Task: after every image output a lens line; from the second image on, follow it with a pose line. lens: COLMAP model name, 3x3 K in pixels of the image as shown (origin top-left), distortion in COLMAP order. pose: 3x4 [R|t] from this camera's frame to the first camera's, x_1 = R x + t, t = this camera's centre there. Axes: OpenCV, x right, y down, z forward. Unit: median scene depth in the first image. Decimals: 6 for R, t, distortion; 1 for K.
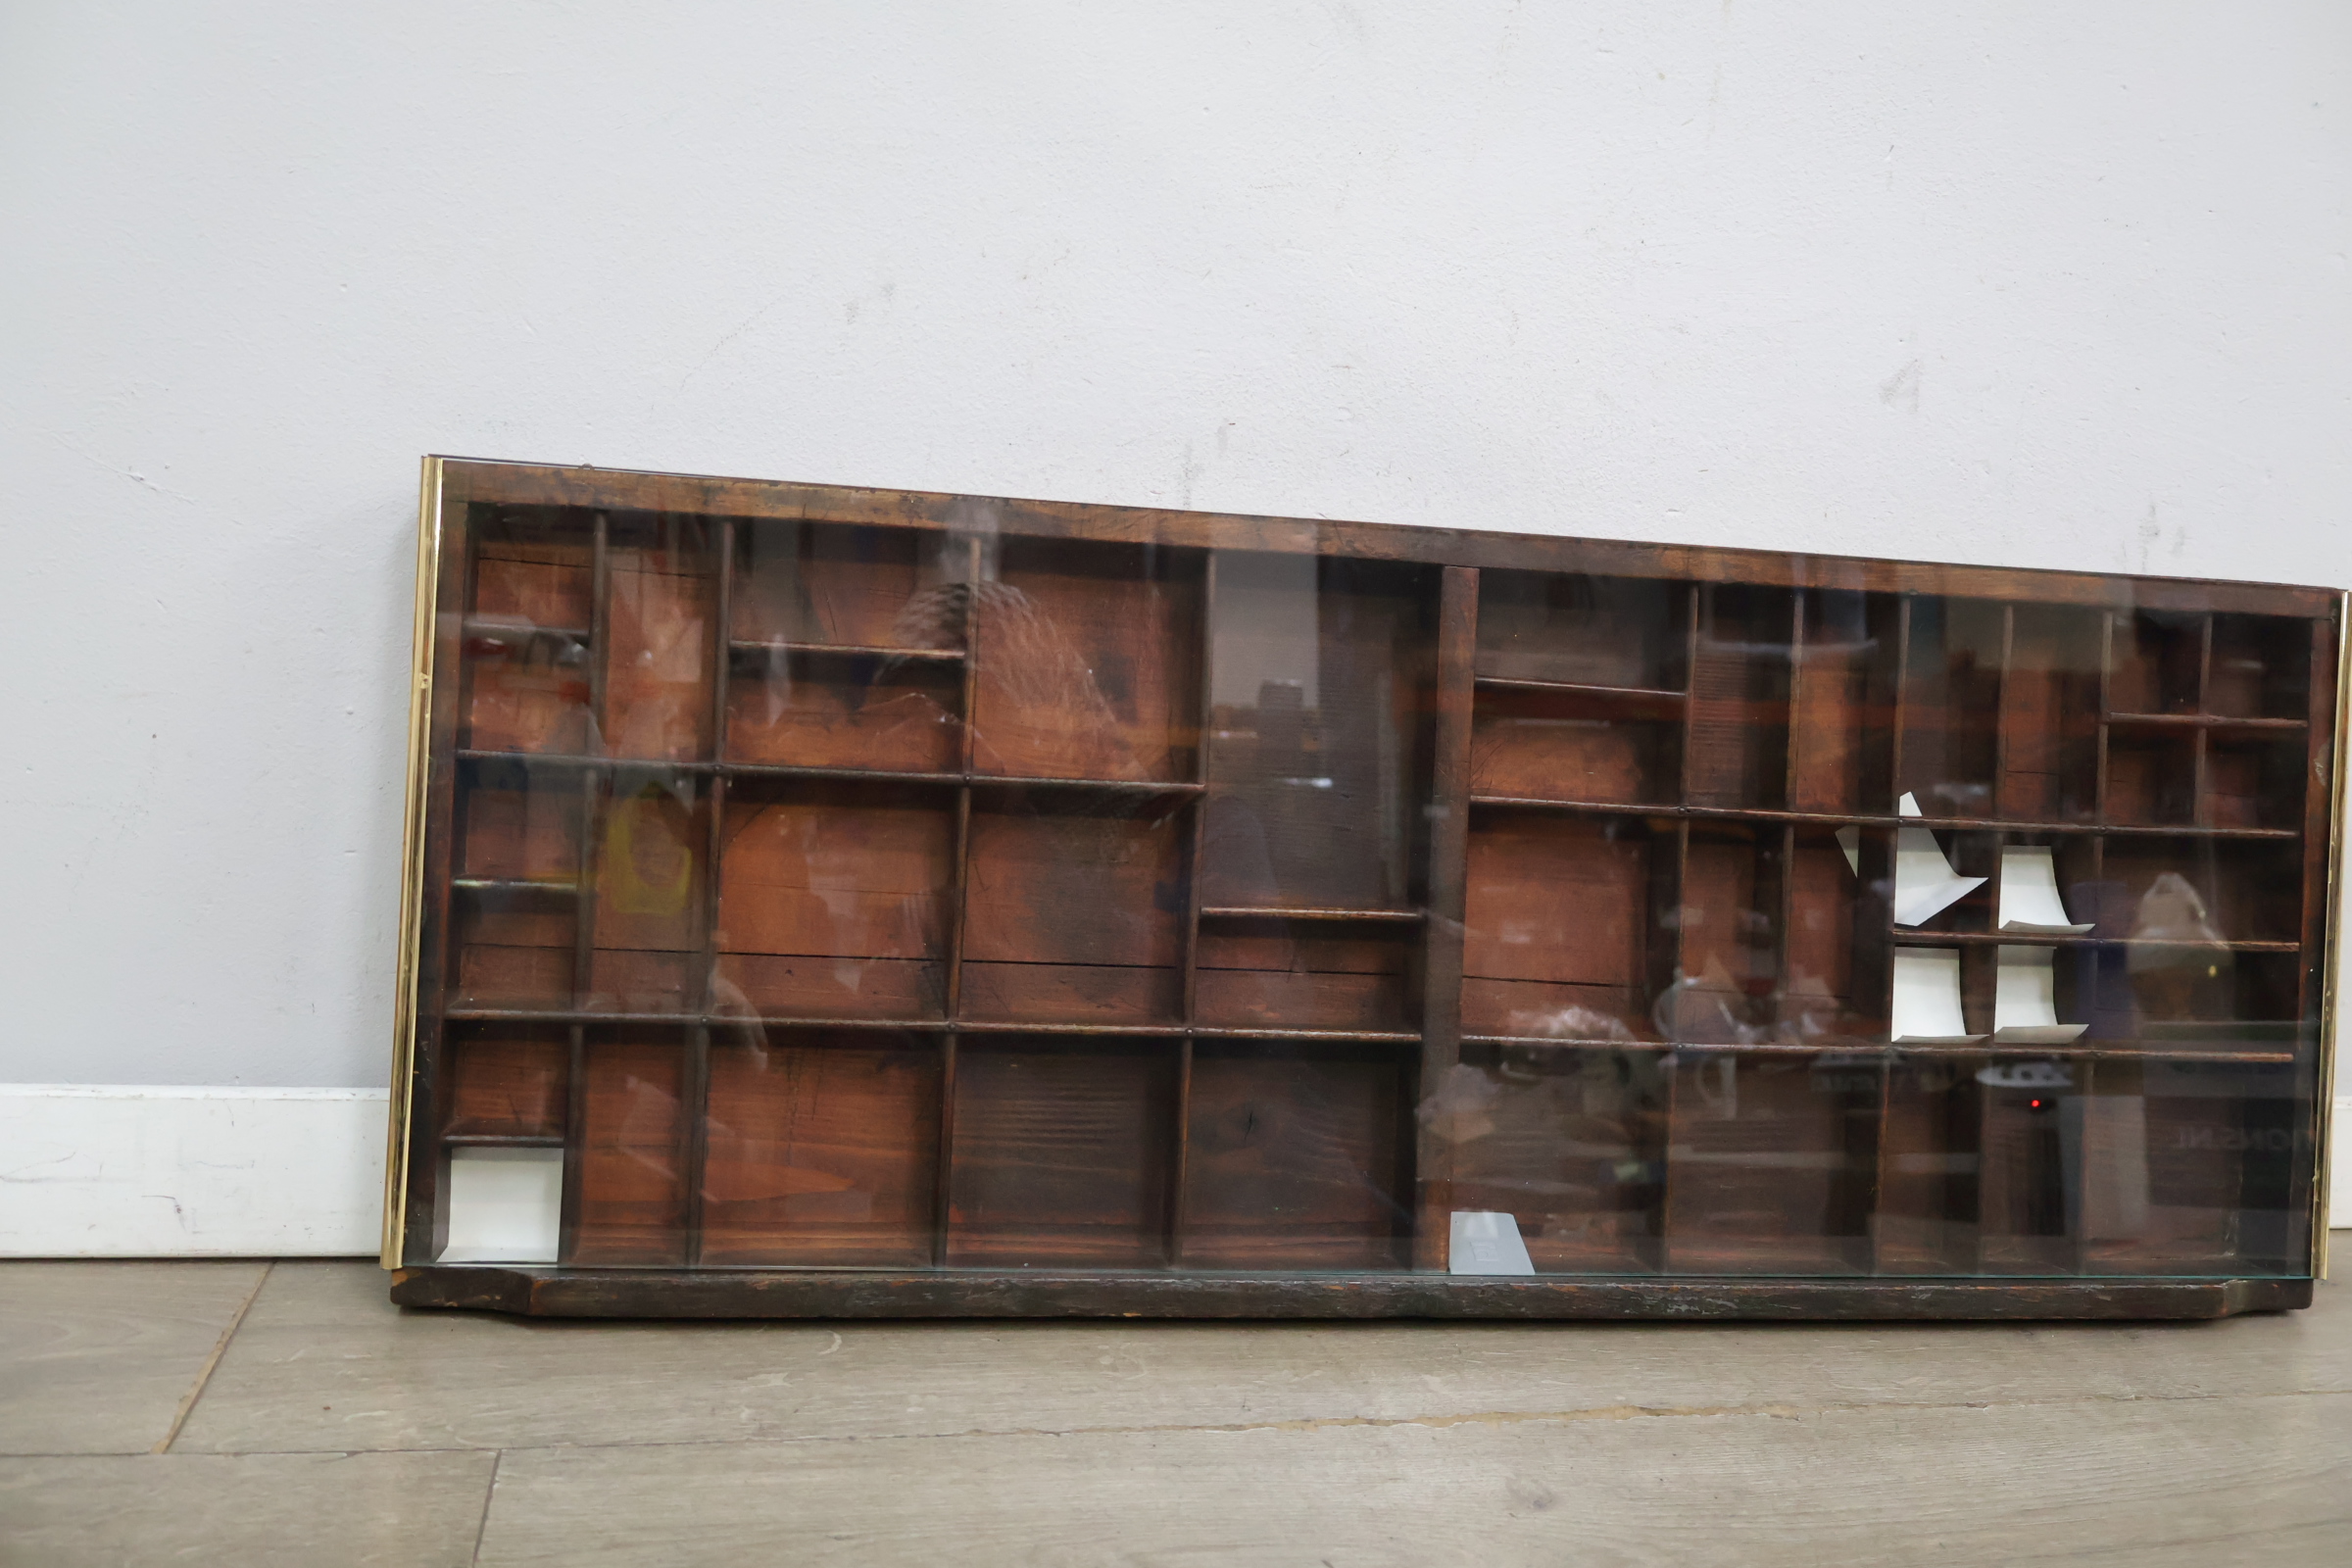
lens RADIAL K [[2084.6, 0, 1172.2], [0, 2084.6, 780.3], [0, 0, 1]] dist [0.013990, -0.000710]
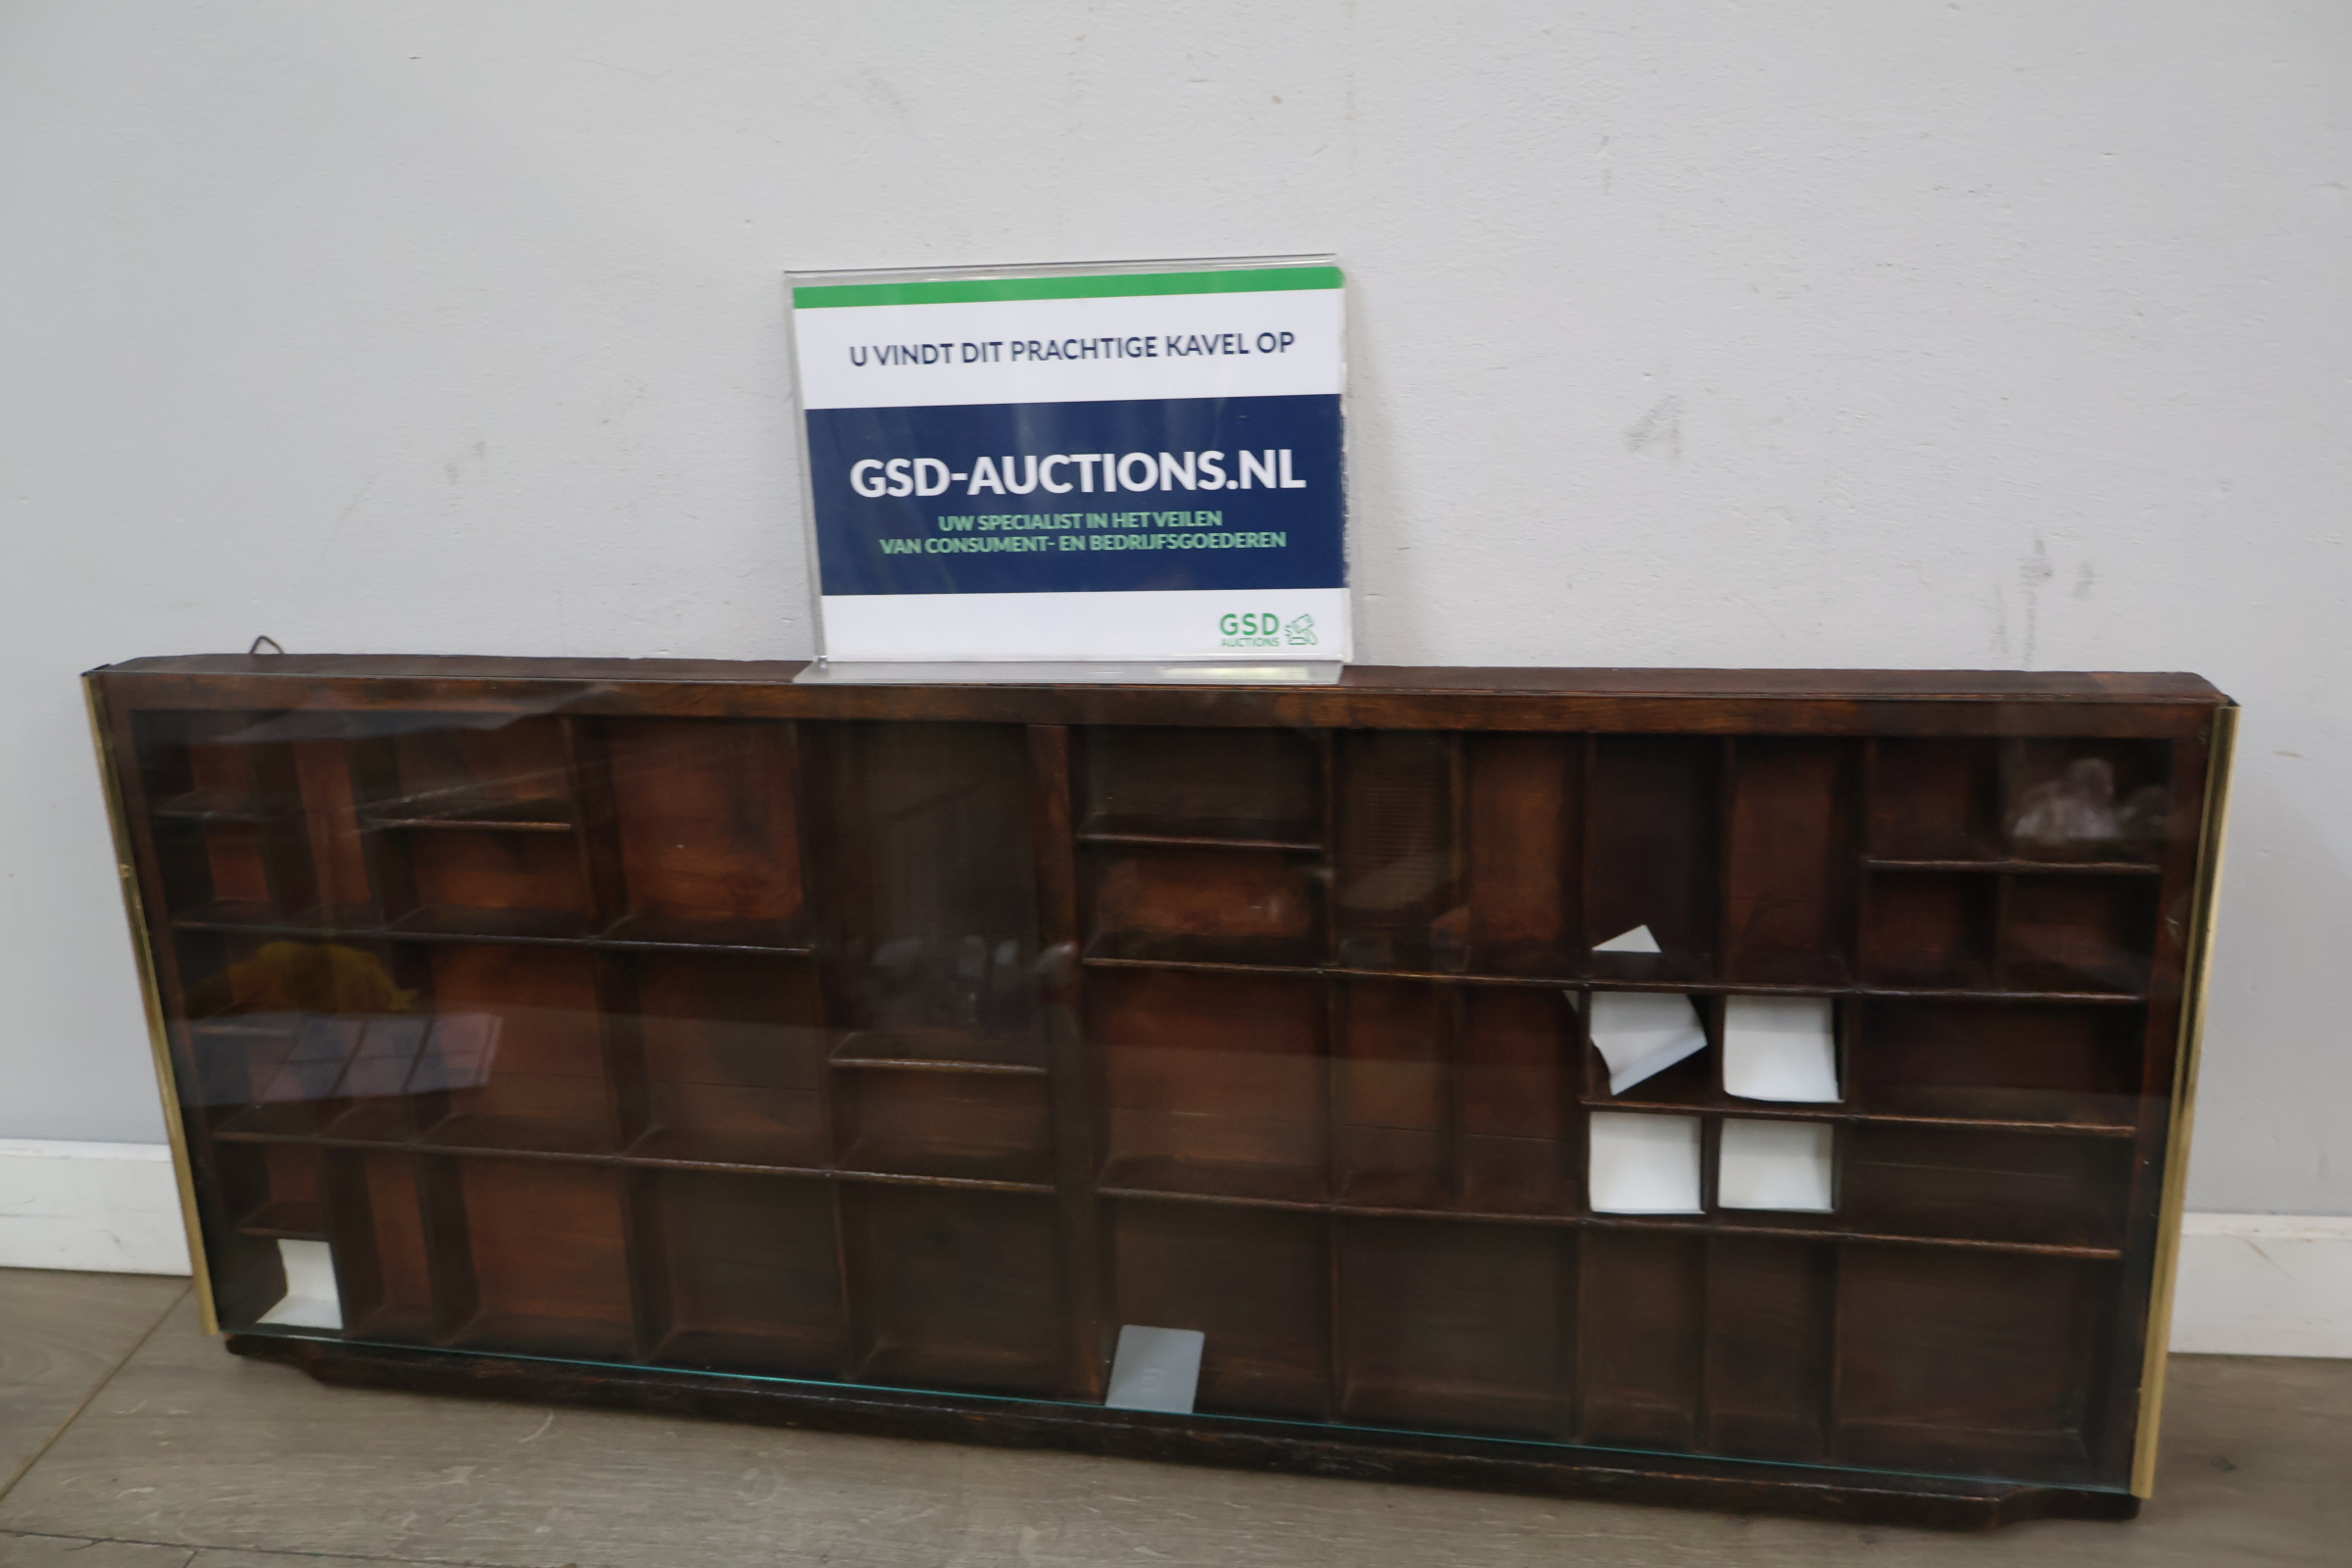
lens RADIAL K [[2084.6, 0, 1172.2], [0, 2084.6, 793.4], [0, 0, 1]] dist [0.013990, -0.000710]
pose [[0.927508, 0.027585, -0.372784, 0.528992], [0.080880, 0.958840, 0.272185, -0.317017], [0.364948, -0.282605, 0.887101, 0.202480]]
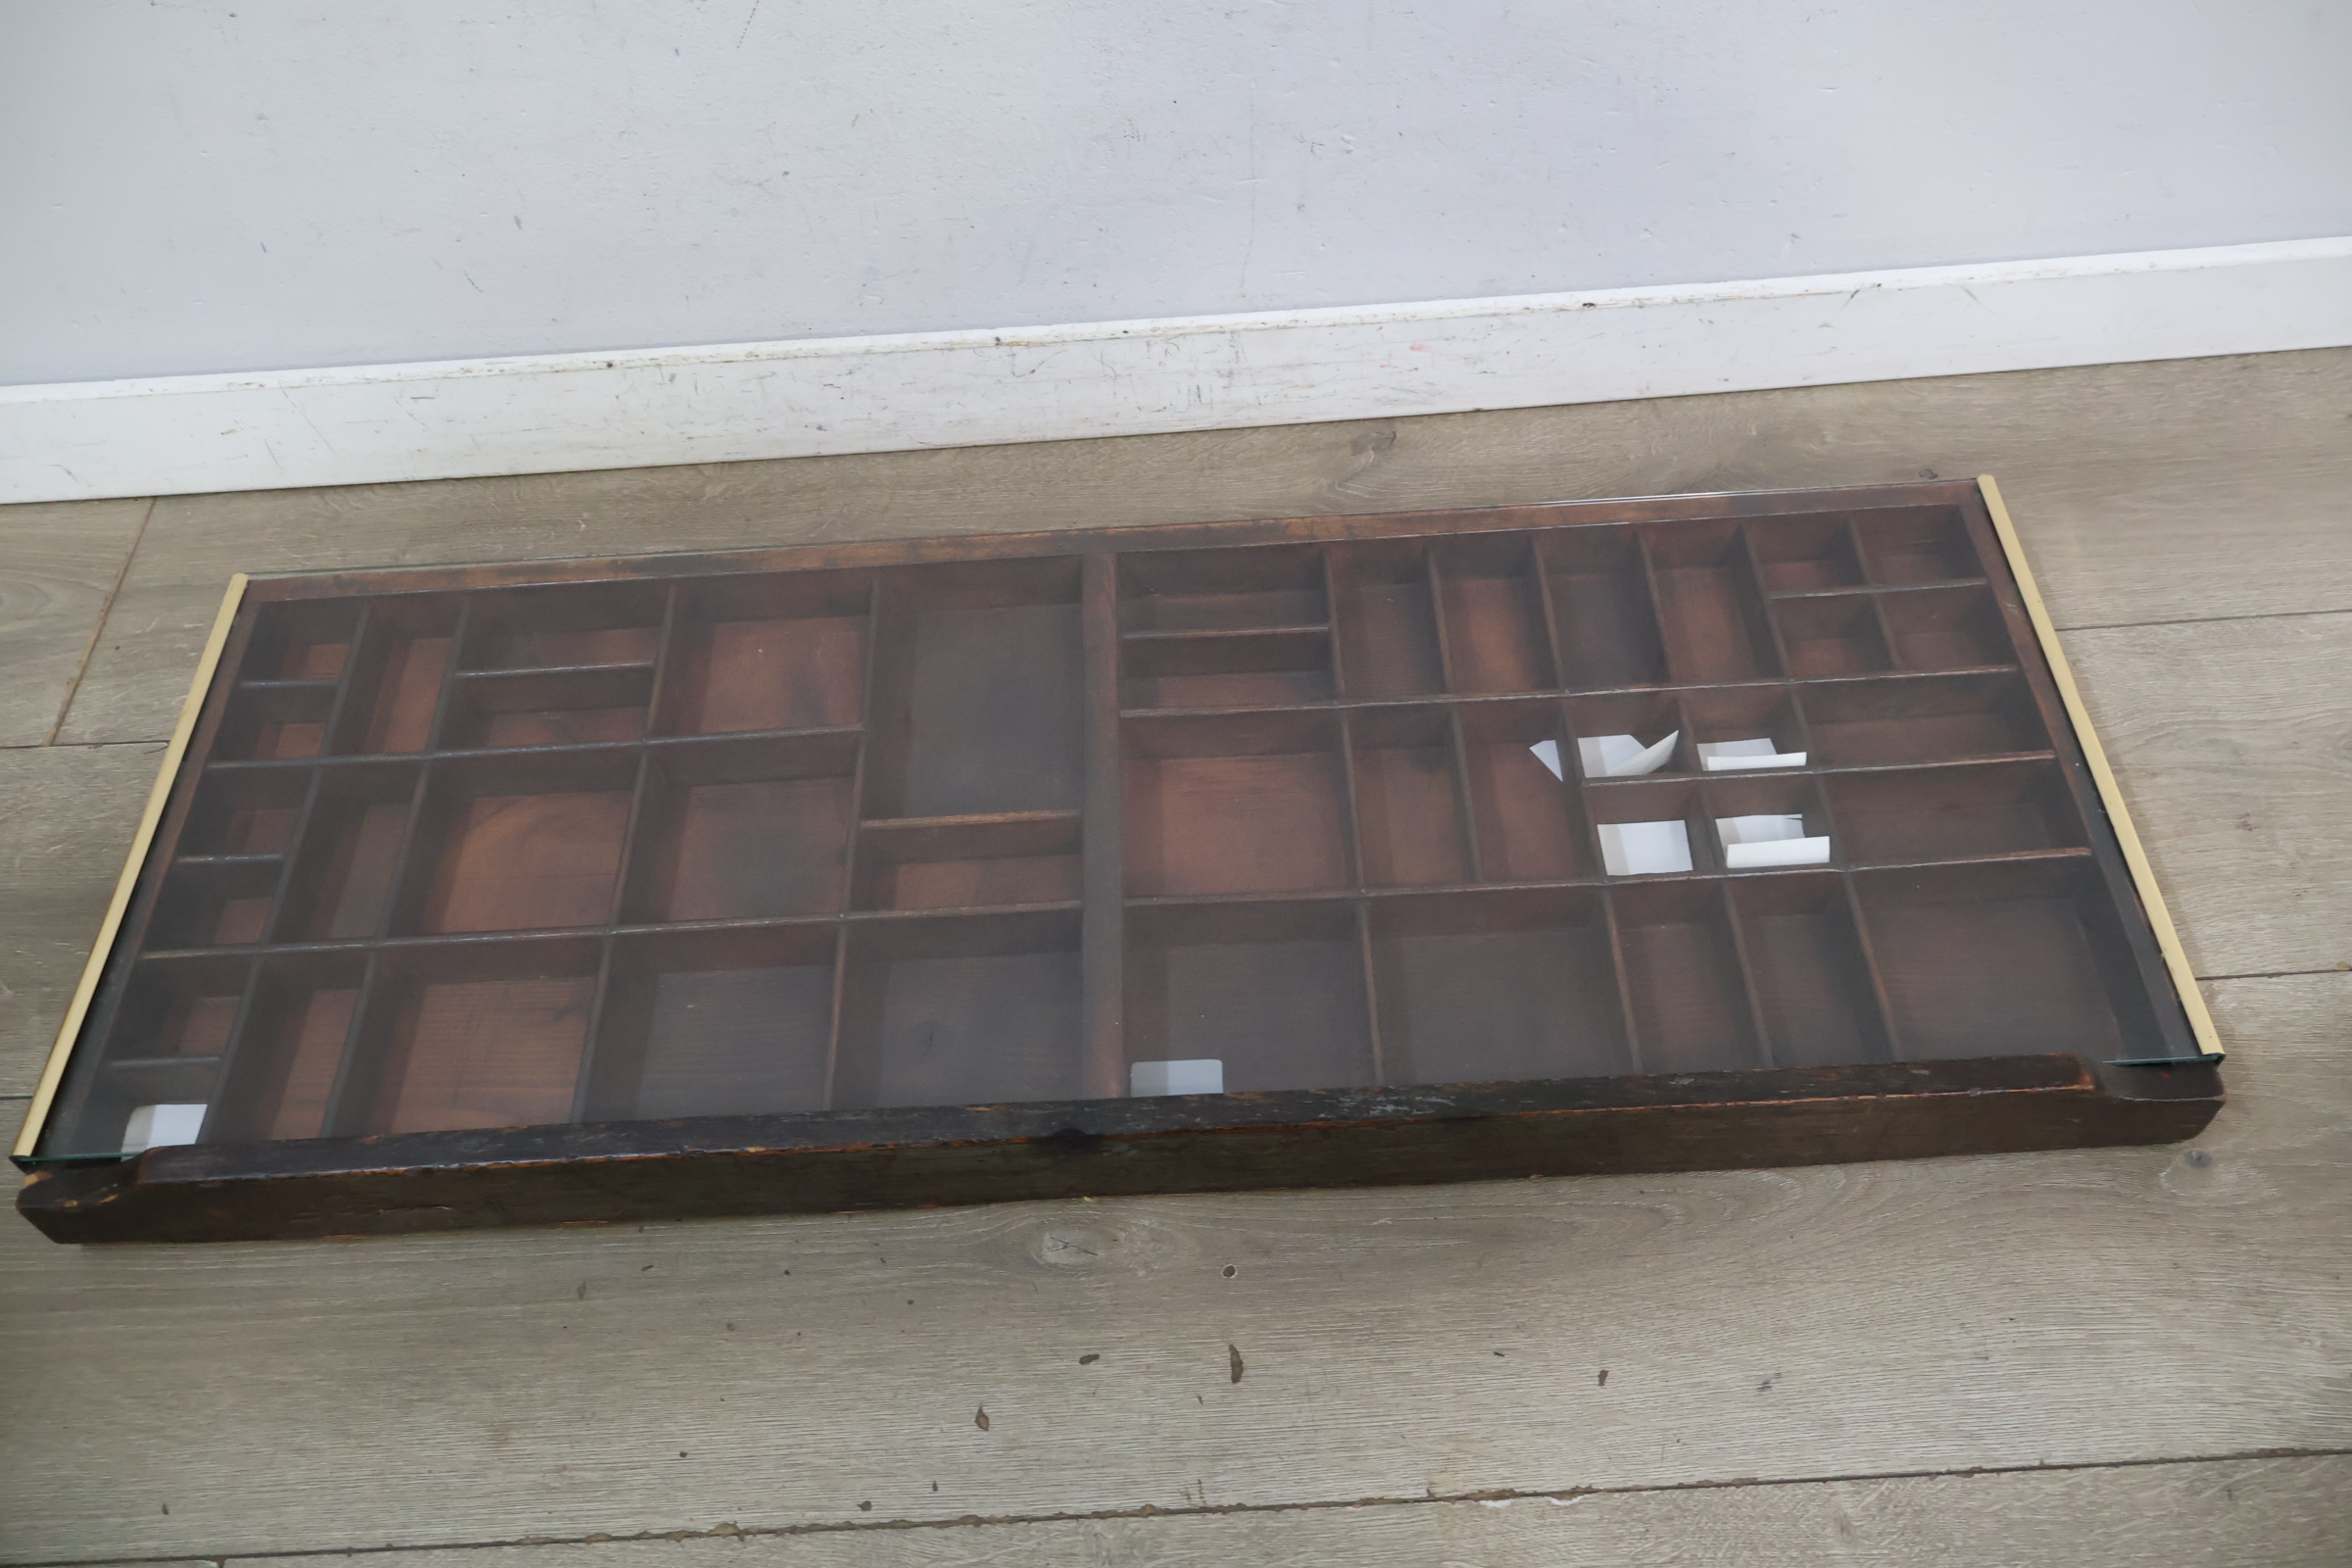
lens RADIAL K [[1990.4, 0, 1173.6], [0, 1990.4, 790.6], [0, 0, 1]] dist [-0.003497, 0.011091]
pose [[0.976762, 0.063468, -0.204712, 0.447333], [0.094413, 0.730061, 0.676828, -0.408766], [0.192409, -0.680428, 0.707104, 0.120656]]
